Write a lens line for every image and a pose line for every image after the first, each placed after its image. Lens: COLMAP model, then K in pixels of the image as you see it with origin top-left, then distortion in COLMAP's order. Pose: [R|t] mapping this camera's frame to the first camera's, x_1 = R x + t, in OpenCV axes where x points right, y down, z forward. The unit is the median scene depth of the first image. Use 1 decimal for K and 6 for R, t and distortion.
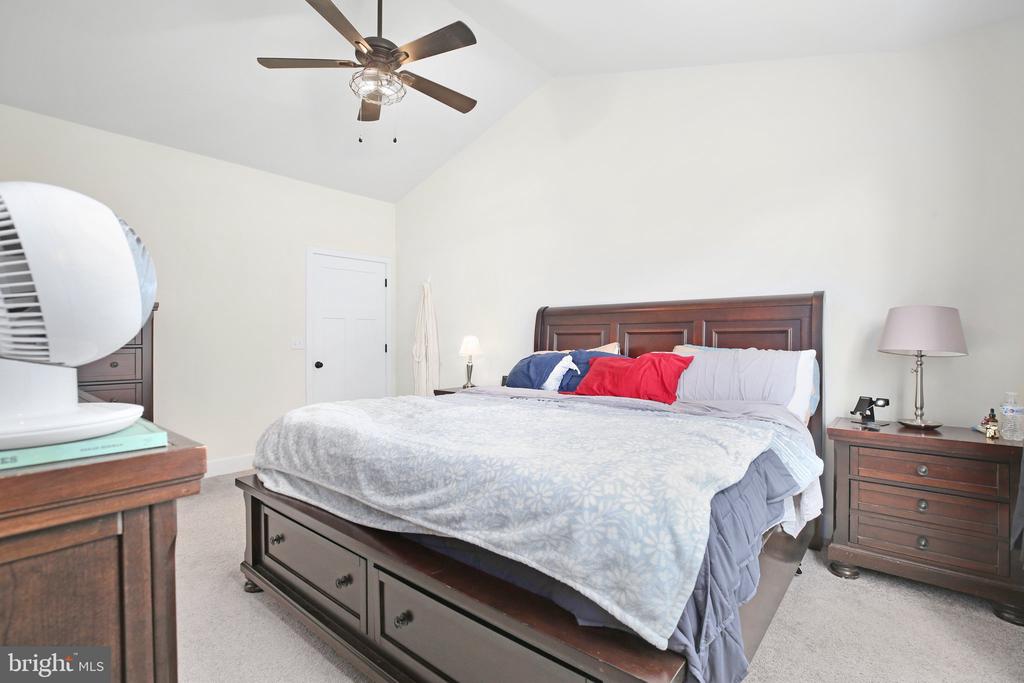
lens RADIAL K [[475.2, 0, 512.2], [0, 475.2, 339.0], [0, 0, 1]] dist [-0.032164, 0.009218]
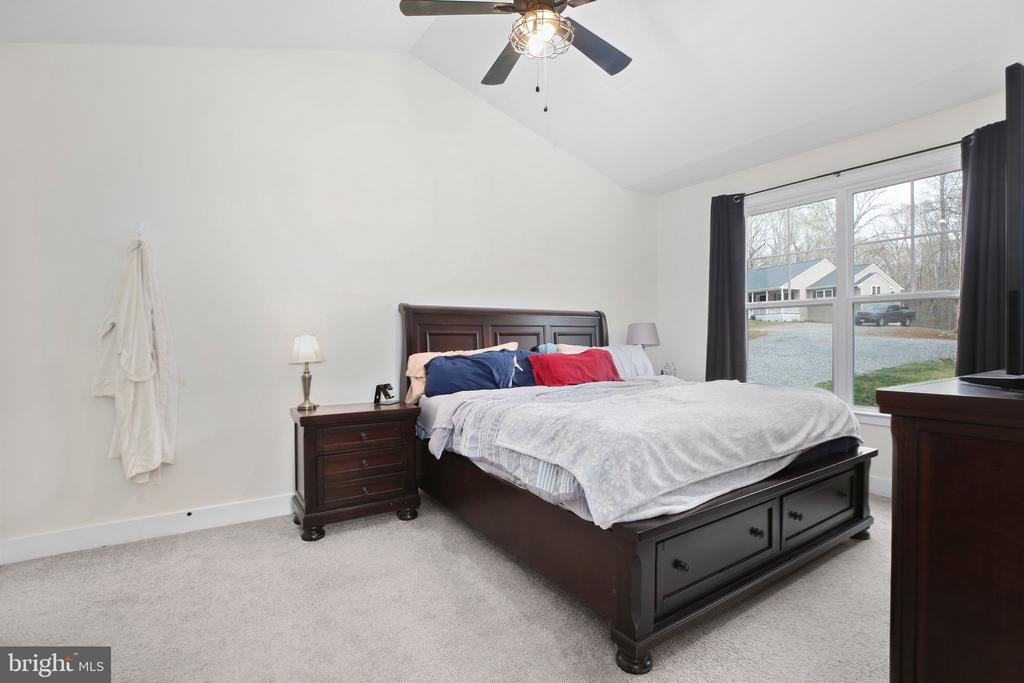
lens RADIAL K [[487.6, 0, 512.2], [0, 487.6, 344.1], [0, 0, 1]] dist [0.001342, 0.000064]
pose [[0.240997, -0.005365, 0.970511, -1.198994], [-0.001453, 0.999982, 0.005889, 0.003897], [-0.970525, -0.002830, 0.240985, 0.891670]]
